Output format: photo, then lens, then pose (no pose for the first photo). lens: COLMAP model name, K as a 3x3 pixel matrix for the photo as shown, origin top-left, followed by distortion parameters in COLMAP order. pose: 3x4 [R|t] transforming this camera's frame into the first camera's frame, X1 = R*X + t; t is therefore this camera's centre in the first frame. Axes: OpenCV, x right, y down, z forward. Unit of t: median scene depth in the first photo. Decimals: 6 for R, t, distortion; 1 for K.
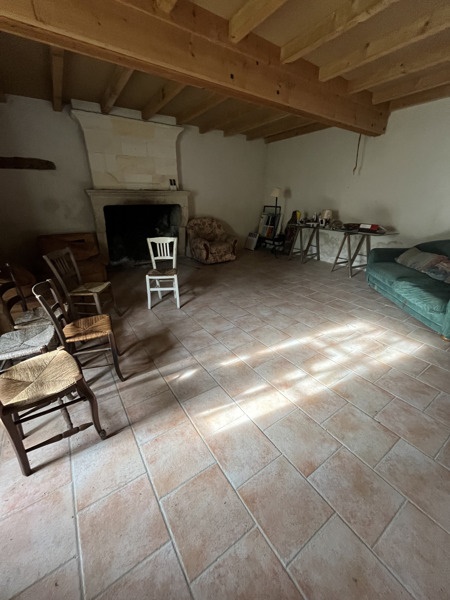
lens RADIAL K [[240.2, 0, 225.0], [0, 240.2, 300.0], [0, 0, 1]] dist [-0.003285, -0.000383]
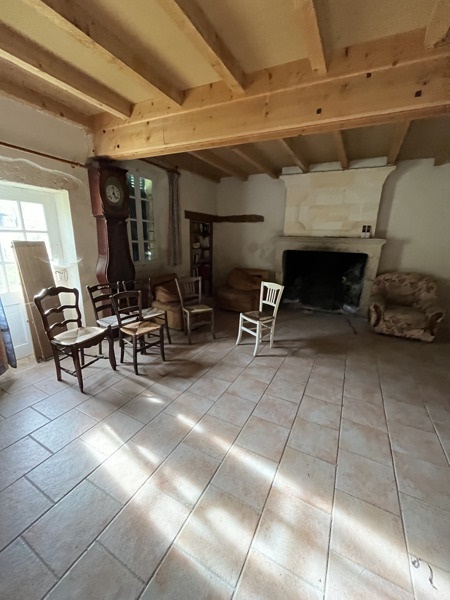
lens RADIAL K [[240.2, 0, 225.0], [0, 240.2, 300.0], [0, 0, 1]] dist [-0.003285, -0.000383]
pose [[0.476976, 0.232595, -0.847581, 0.496375], [-0.367588, 0.928749, 0.048009, -0.171367], [0.798356, 0.288662, 0.528490, 0.337094]]
